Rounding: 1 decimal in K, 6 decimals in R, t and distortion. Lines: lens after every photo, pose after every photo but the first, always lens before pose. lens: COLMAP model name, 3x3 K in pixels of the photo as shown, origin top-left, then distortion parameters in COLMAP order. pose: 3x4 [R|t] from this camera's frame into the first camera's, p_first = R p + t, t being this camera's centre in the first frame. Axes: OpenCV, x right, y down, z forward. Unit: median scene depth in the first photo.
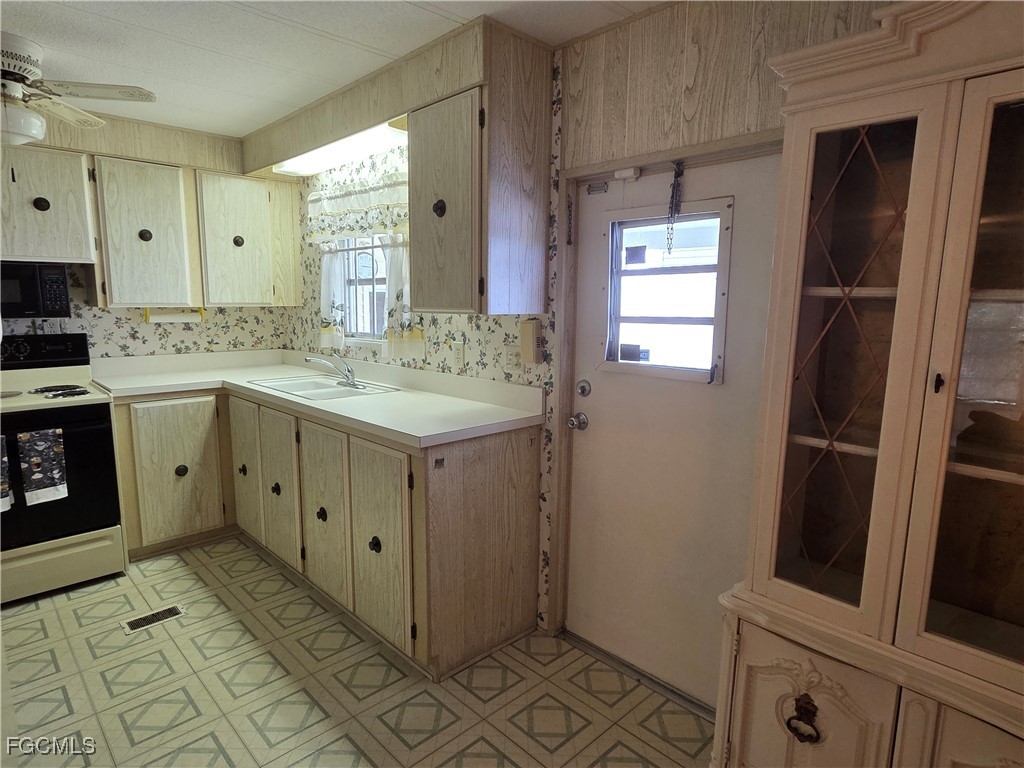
lens RADIAL K [[584.1, 0, 515.6], [0, 584.1, 384.4], [0, 0, 1]] dist [0.003494, 0.000075]
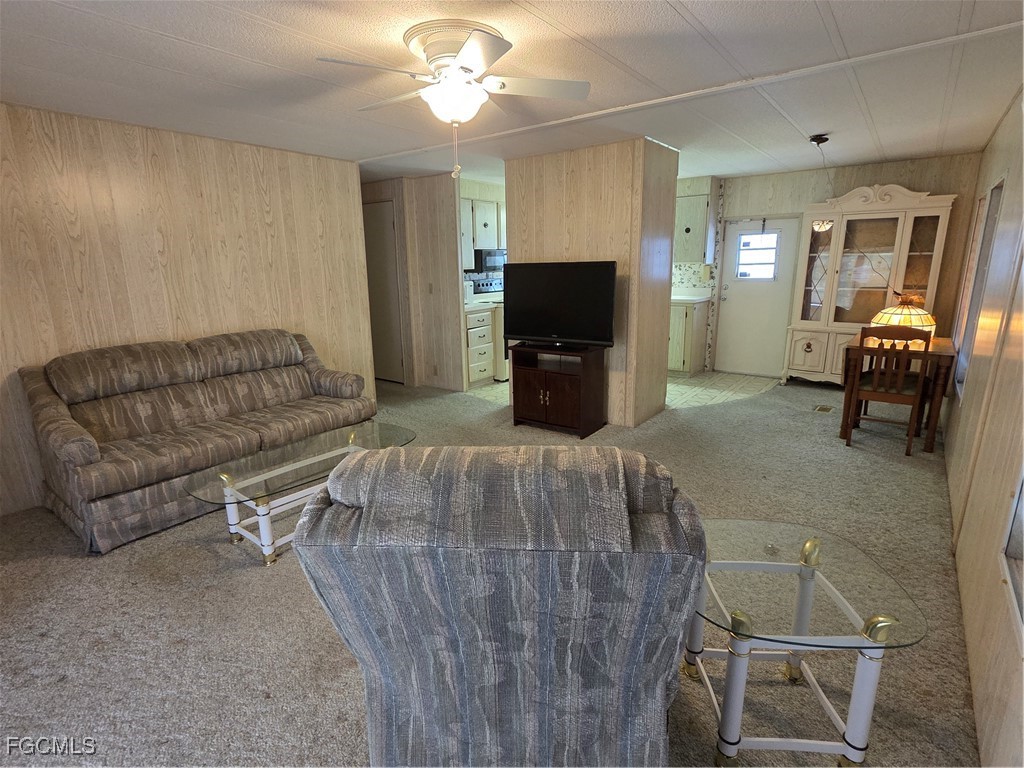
lens RADIAL K [[522.2, 0, 506.2], [0, 522.2, 385.8], [0, 0, 1]] dist [0.003170, 0.000896]
pose [[0.991839, -0.050378, 0.117121, -1.505192], [0.040569, 0.995582, 0.084682, 0.265090], [-0.120870, -0.079239, 0.989501, -1.792542]]
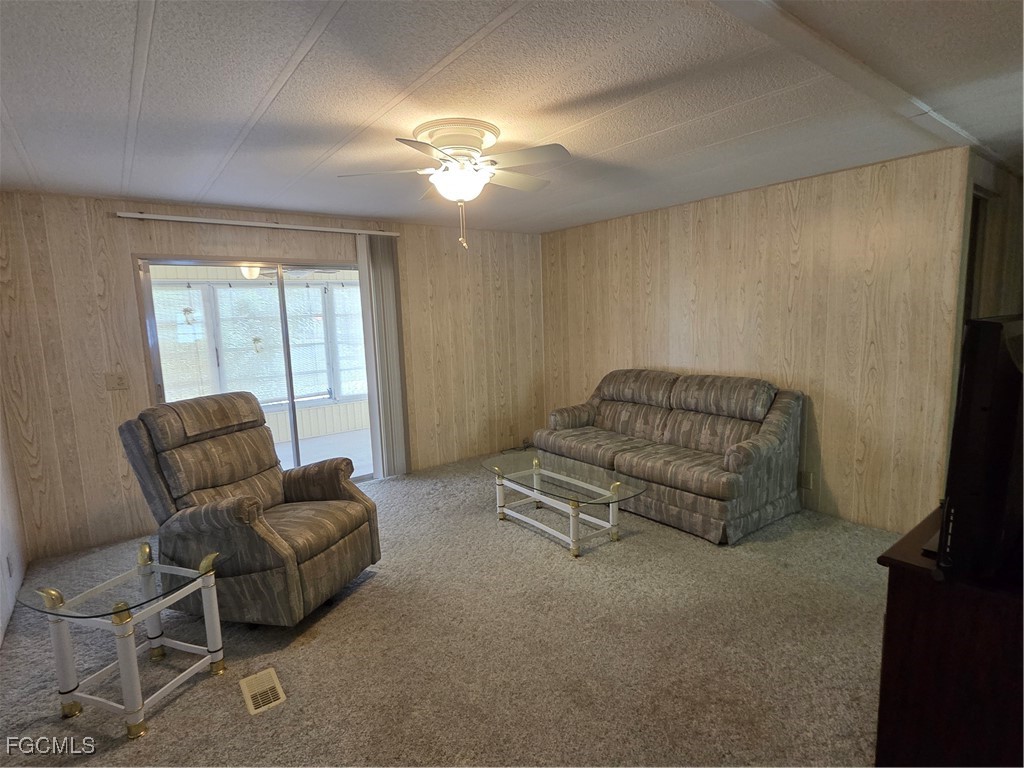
lens RADIAL K [[522.2, 0, 503.6], [0, 522.2, 386.0], [0, 0, 1]] dist [0.003170, 0.000896]
pose [[-0.135850, 0.132911, -0.981774, 1.083359], [-0.119066, 0.981588, 0.149361, -0.190346], [0.983549, 0.137187, -0.117524, 1.075197]]
